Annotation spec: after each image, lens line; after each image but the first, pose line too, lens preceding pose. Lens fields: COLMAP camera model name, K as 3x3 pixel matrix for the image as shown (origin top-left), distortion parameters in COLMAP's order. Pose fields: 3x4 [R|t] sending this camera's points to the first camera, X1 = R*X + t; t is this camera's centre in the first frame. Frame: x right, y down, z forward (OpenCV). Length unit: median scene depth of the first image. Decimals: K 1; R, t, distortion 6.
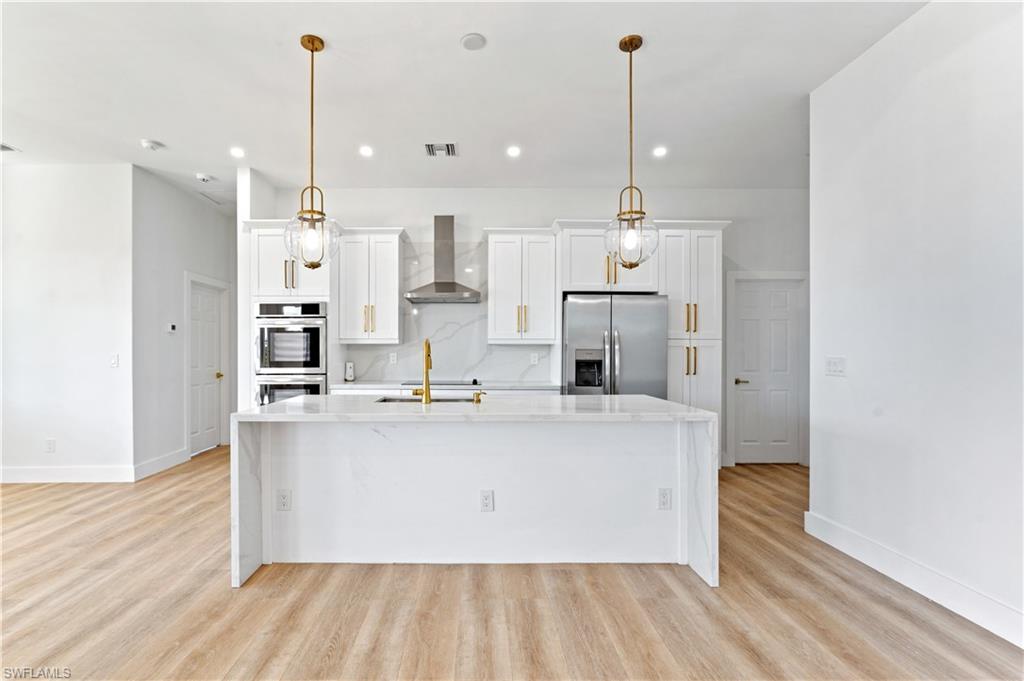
lens RADIAL K [[461.2, 0, 505.1], [0, 461.2, 338.9], [0, 0, 1]] dist [0.003728, 0.000952]
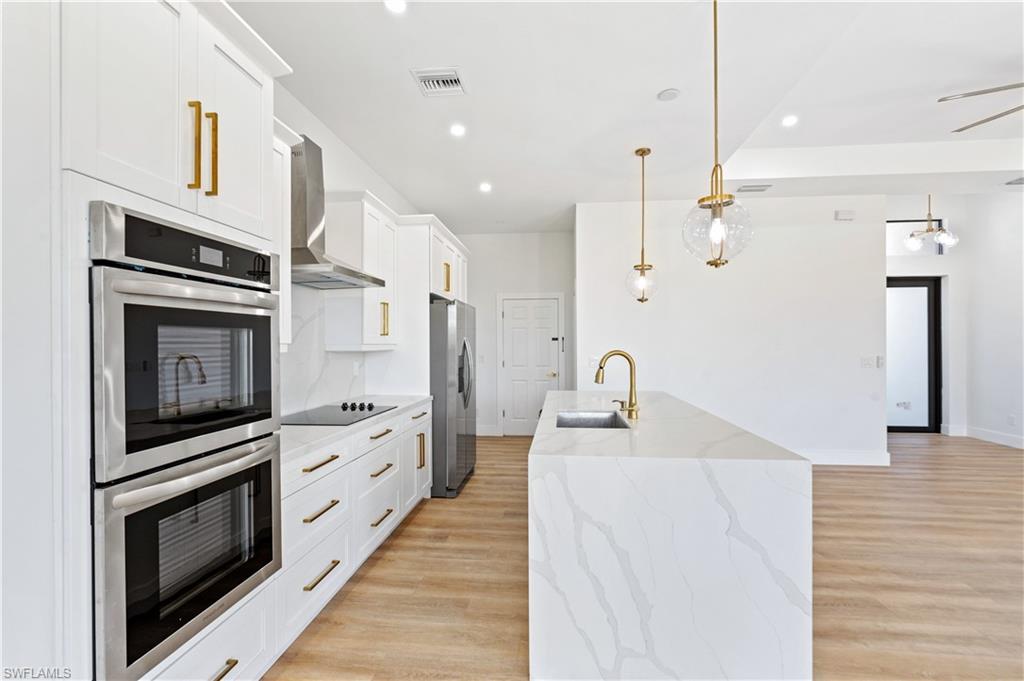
lens RADIAL K [[461.2, 0, 510.1], [0, 461.2, 337.3], [0, 0, 1]] dist [0.003728, 0.000952]
pose [[0.173237, 0.005861, 0.984863, -0.756065], [0.008868, 0.999932, -0.007511, -0.001262], [-0.984840, 0.010035, 0.173174, 0.734436]]
